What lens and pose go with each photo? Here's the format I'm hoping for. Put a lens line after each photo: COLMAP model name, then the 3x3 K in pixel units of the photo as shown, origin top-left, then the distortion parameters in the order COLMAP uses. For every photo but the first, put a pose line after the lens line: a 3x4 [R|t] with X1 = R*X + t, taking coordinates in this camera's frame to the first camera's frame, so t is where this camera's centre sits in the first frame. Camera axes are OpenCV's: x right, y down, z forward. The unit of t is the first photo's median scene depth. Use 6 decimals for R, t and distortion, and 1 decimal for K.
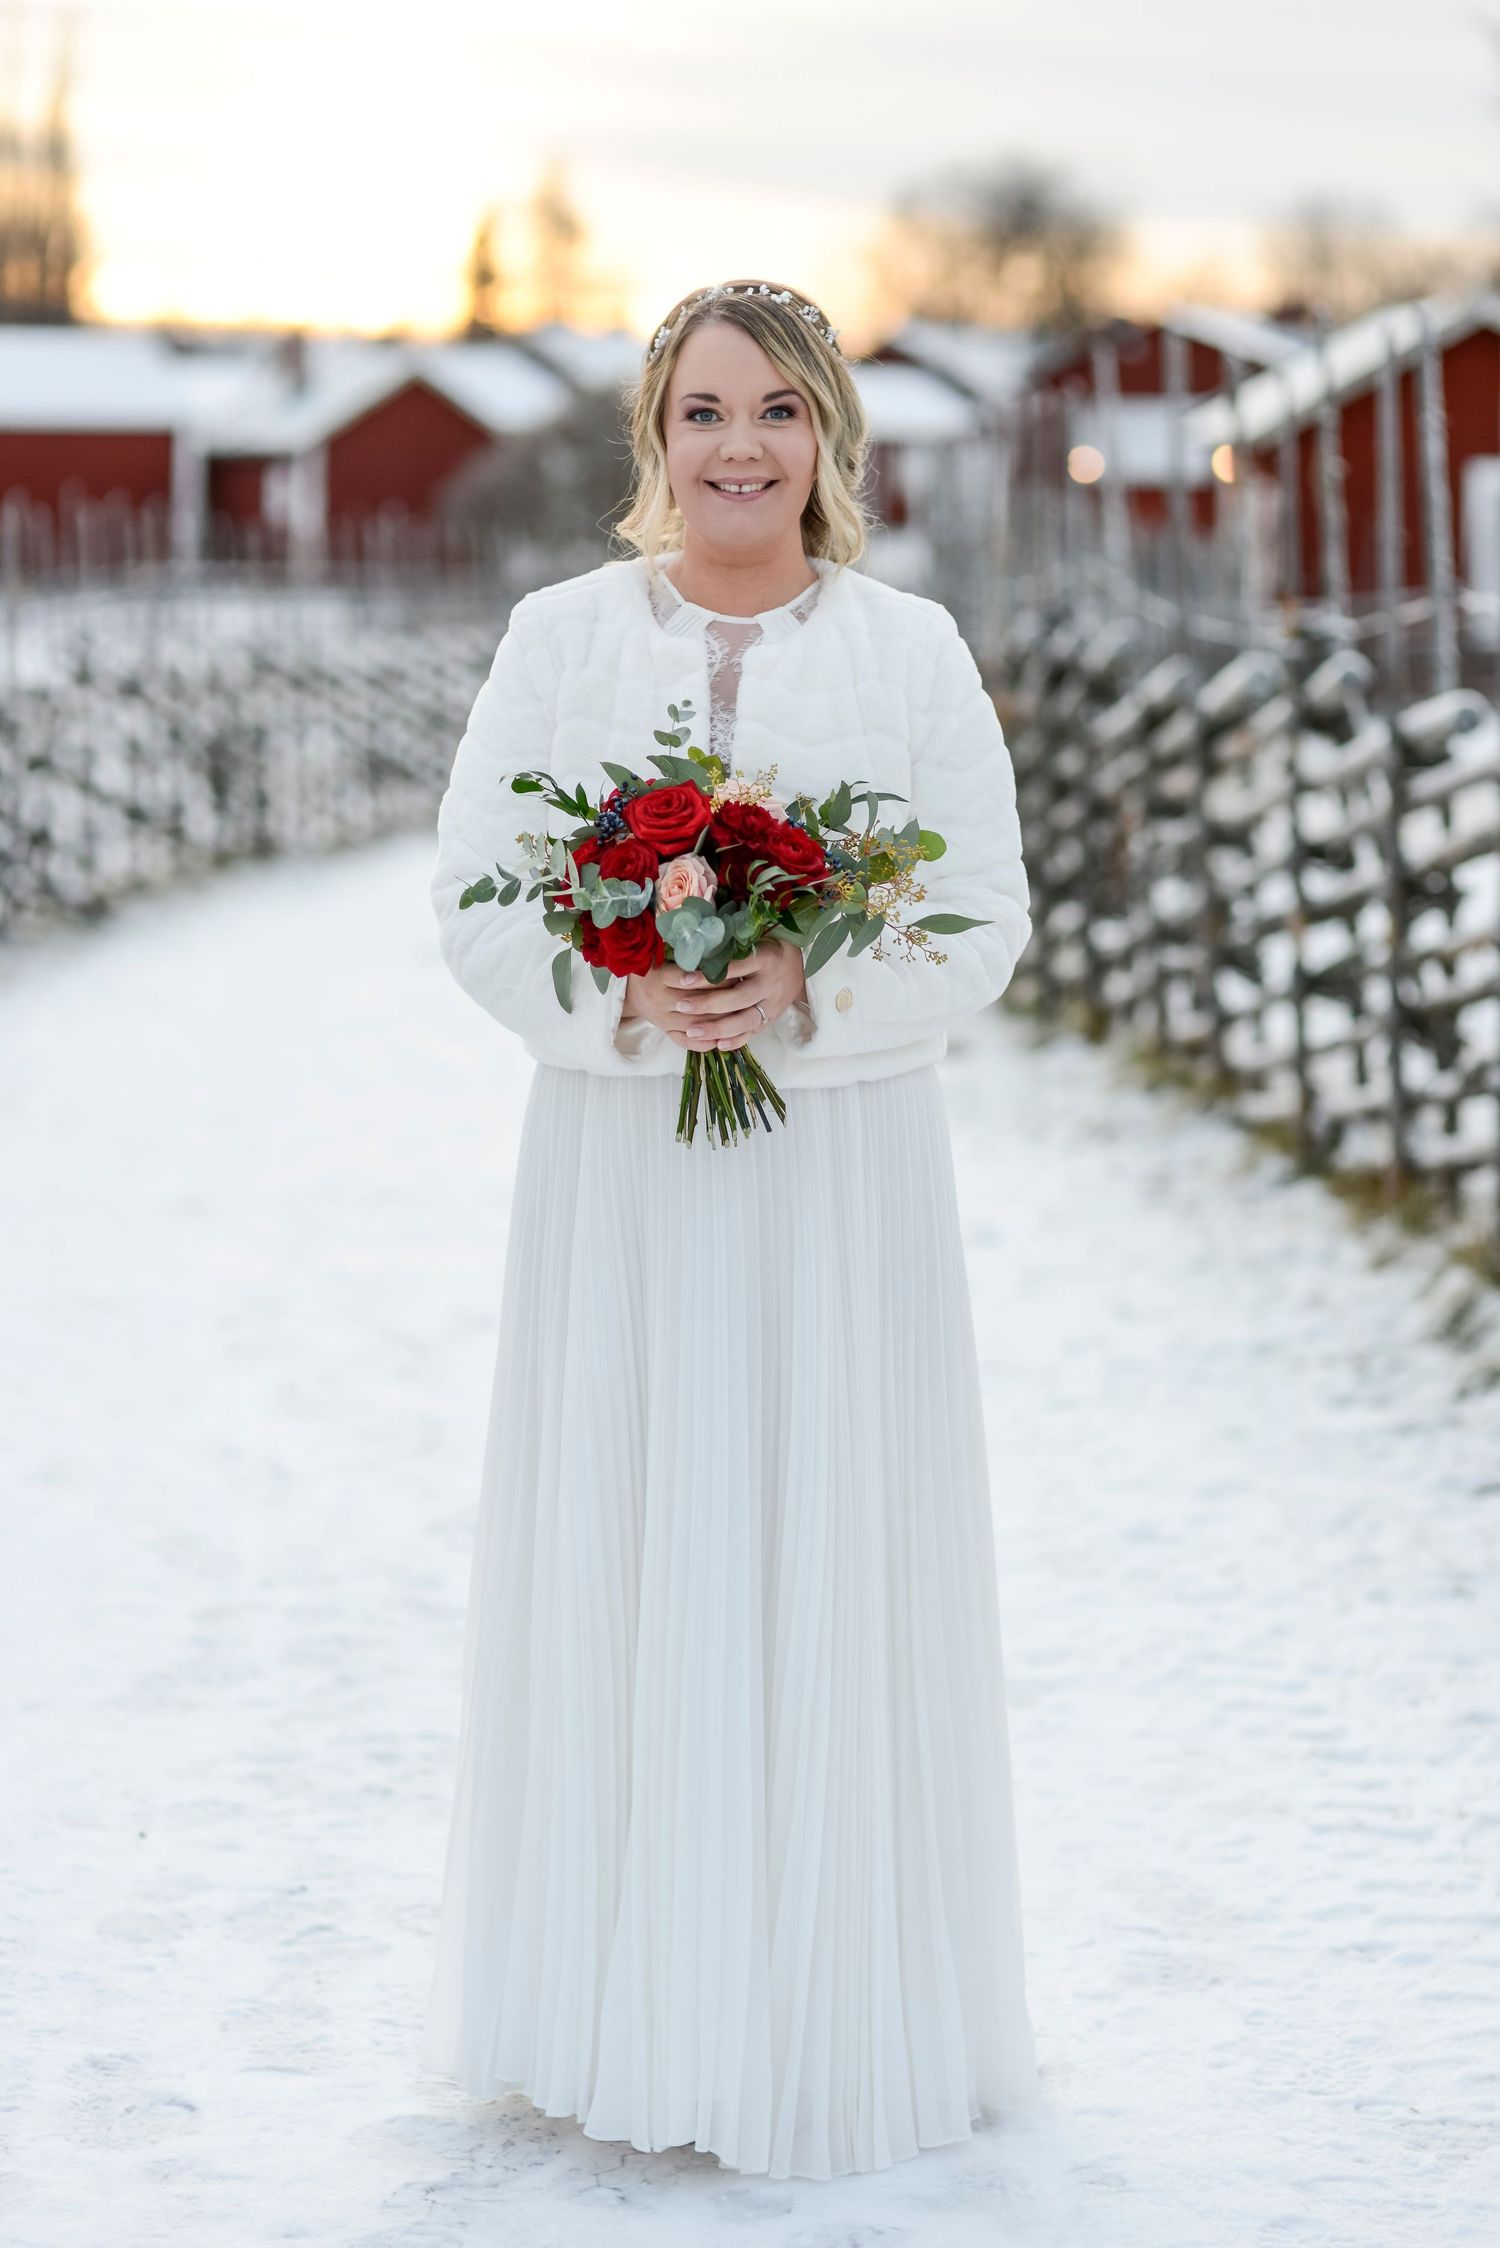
lens RADIAL K [[5678.4, 0, 751.5], [0, 5678.4, 1120.6], [0, 0, 1]] dist [0.016386, -0.181222]
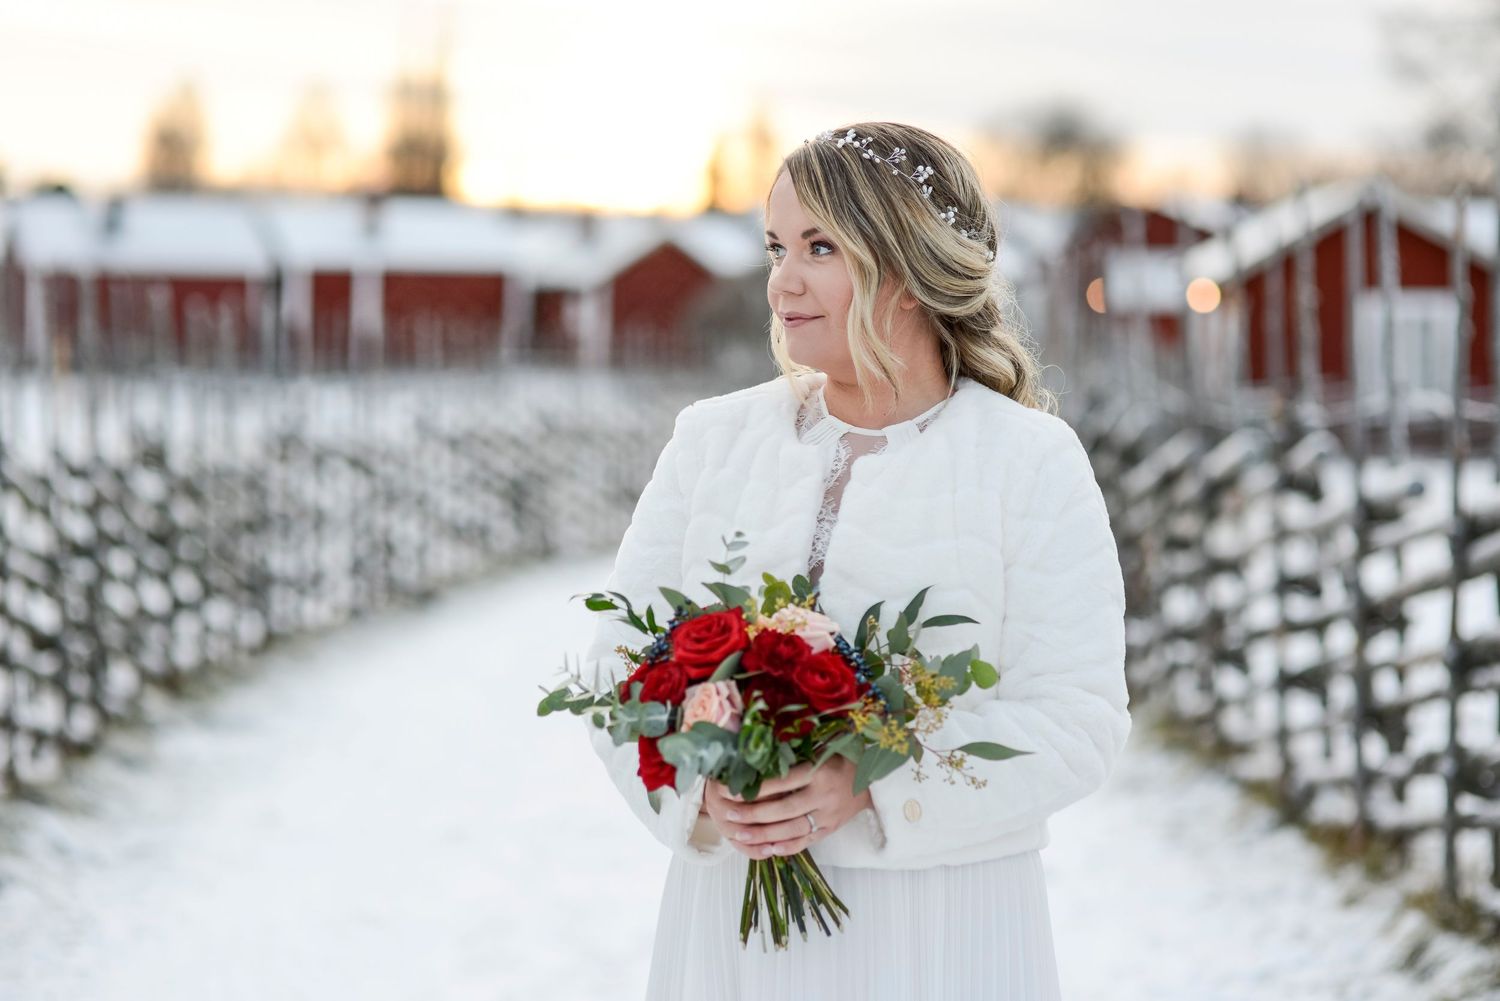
lens RADIAL K [[3648.2, 0, 813.8], [0, 3648.2, 502.9], [0, 0, 1]] dist [-0.005940, -0.512284]
pose [[0.999757, 0.009044, -0.020116, 0.003793], [-0.010204, 0.998245, -0.058336, -0.015747], [0.019553, 0.058527, 0.998094, 0.151381]]
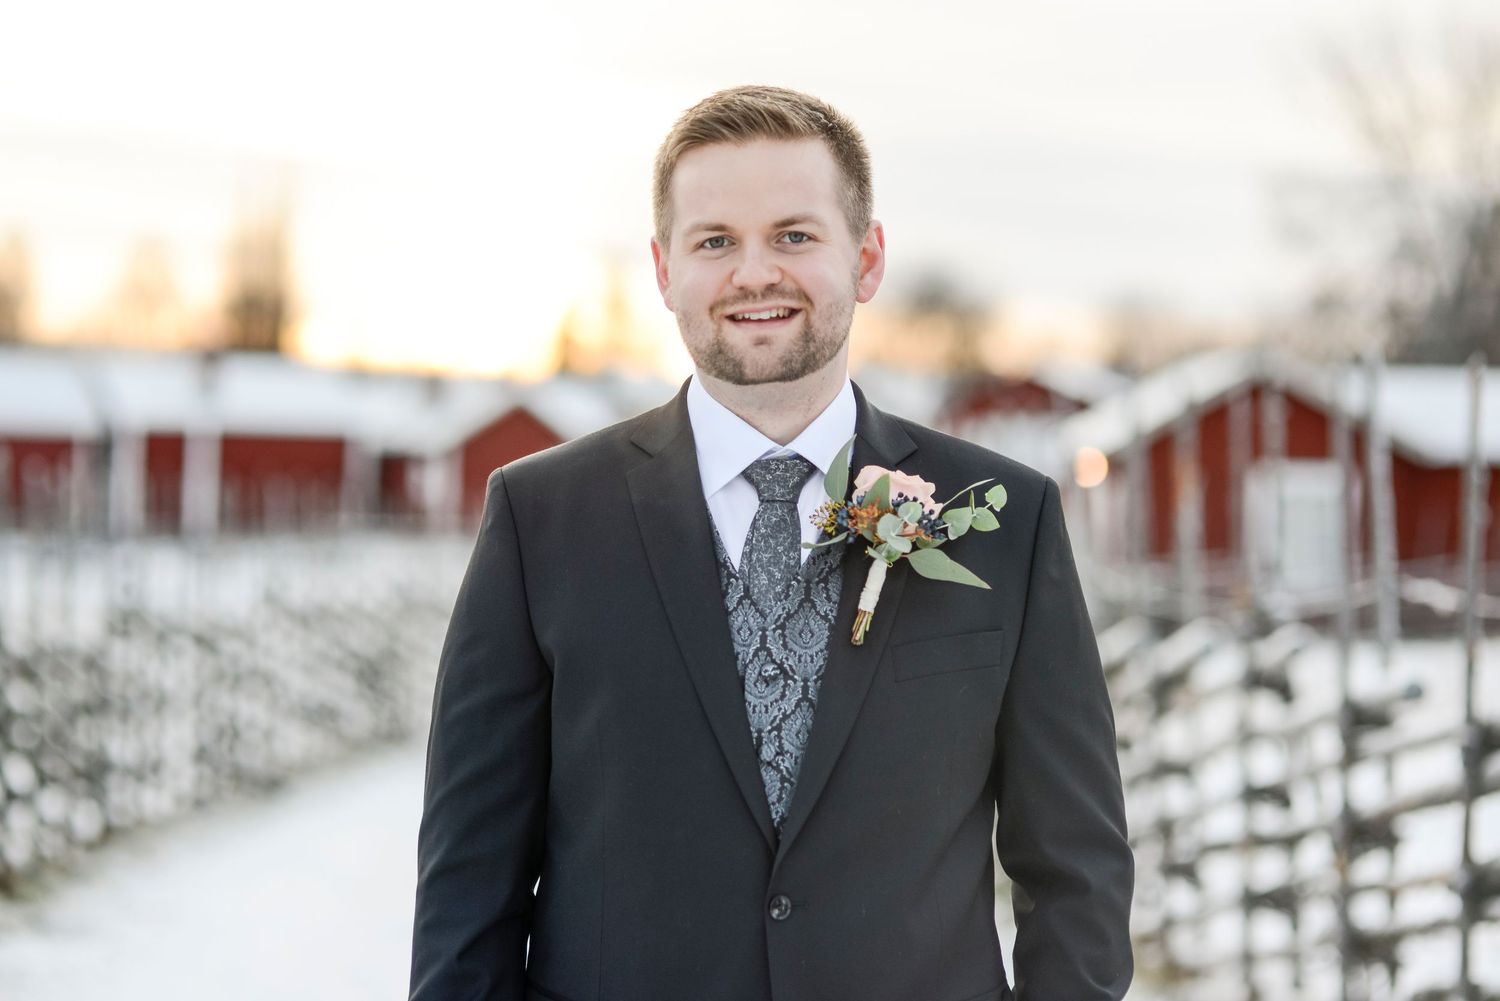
lens RADIAL K [[3789.0, 0, 749.3], [0, 3789.0, 500.0], [0, 0, 1]] dist [0.016386, -0.181222]
pose [[0.999841, 0.017581, 0.002842, -0.013676], [-0.017184, 0.994279, -0.105427, -0.023440], [-0.004679, 0.105361, 0.994423, 0.207302]]
